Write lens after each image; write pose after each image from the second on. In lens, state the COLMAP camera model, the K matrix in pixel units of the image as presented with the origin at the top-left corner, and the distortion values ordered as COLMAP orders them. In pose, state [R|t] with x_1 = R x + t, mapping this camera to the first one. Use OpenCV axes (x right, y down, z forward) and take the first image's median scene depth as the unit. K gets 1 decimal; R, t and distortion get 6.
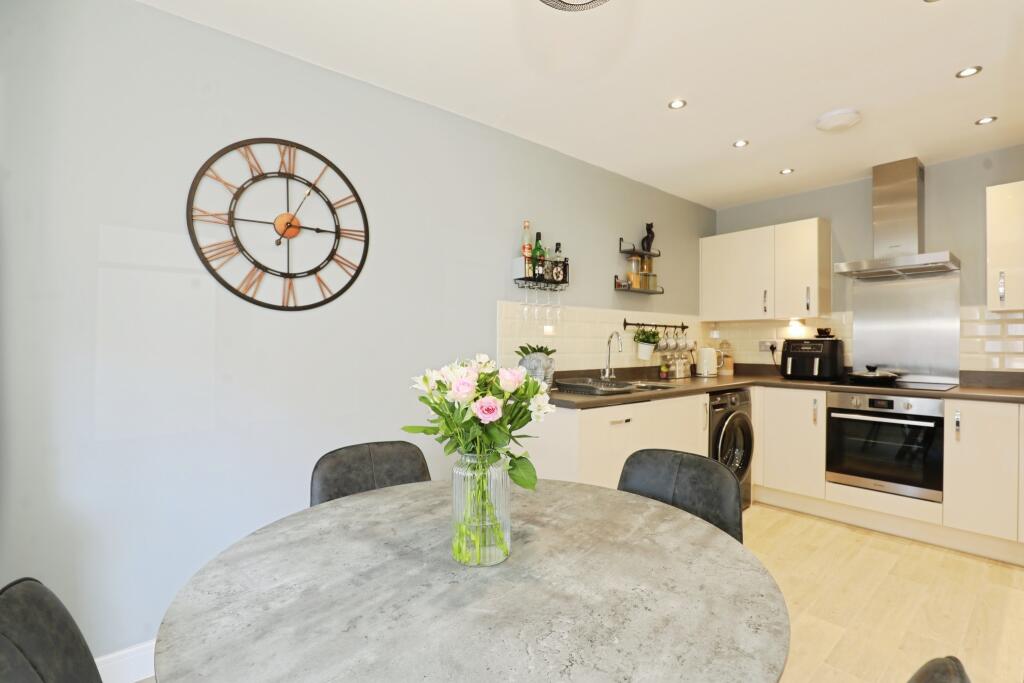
lens RADIAL K [[469.0, 0, 513.7], [0, 469.0, 348.3], [0, 0, 1]] dist [-0.027282, 0.001936]
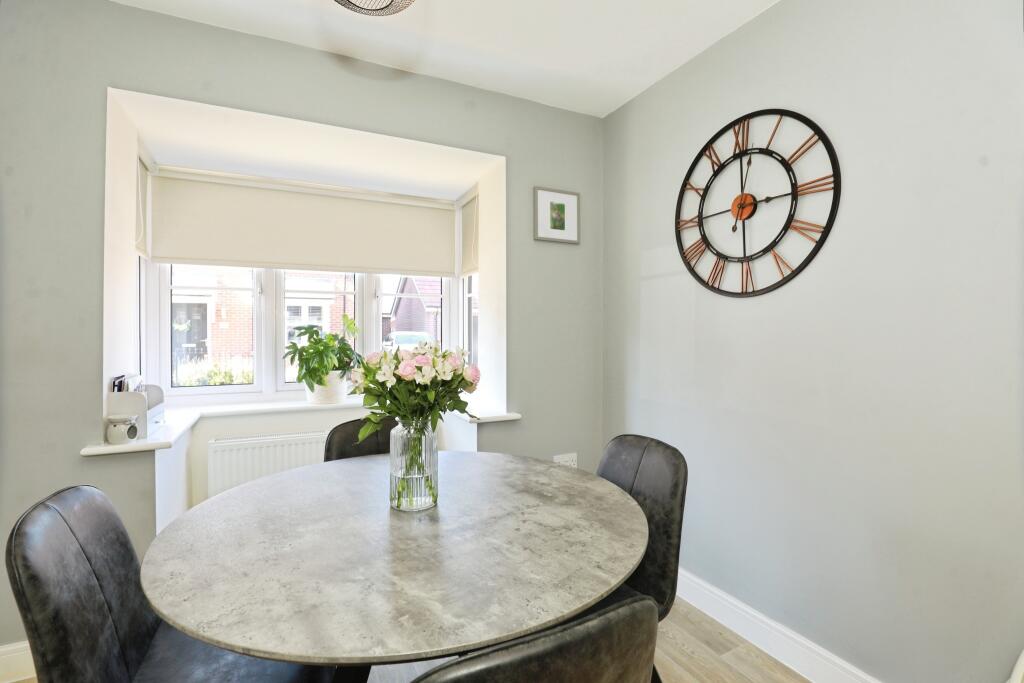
lens RADIAL K [[469.0, 0, 515.8], [0, 469.0, 332.5], [0, 0, 1]] dist [-0.027282, 0.001936]
pose [[-0.228735, -0.001624, -0.973487, 0.711414], [-0.009539, 0.999954, 0.000574, -0.007143], [0.973442, 0.009417, -0.228741, 1.025826]]
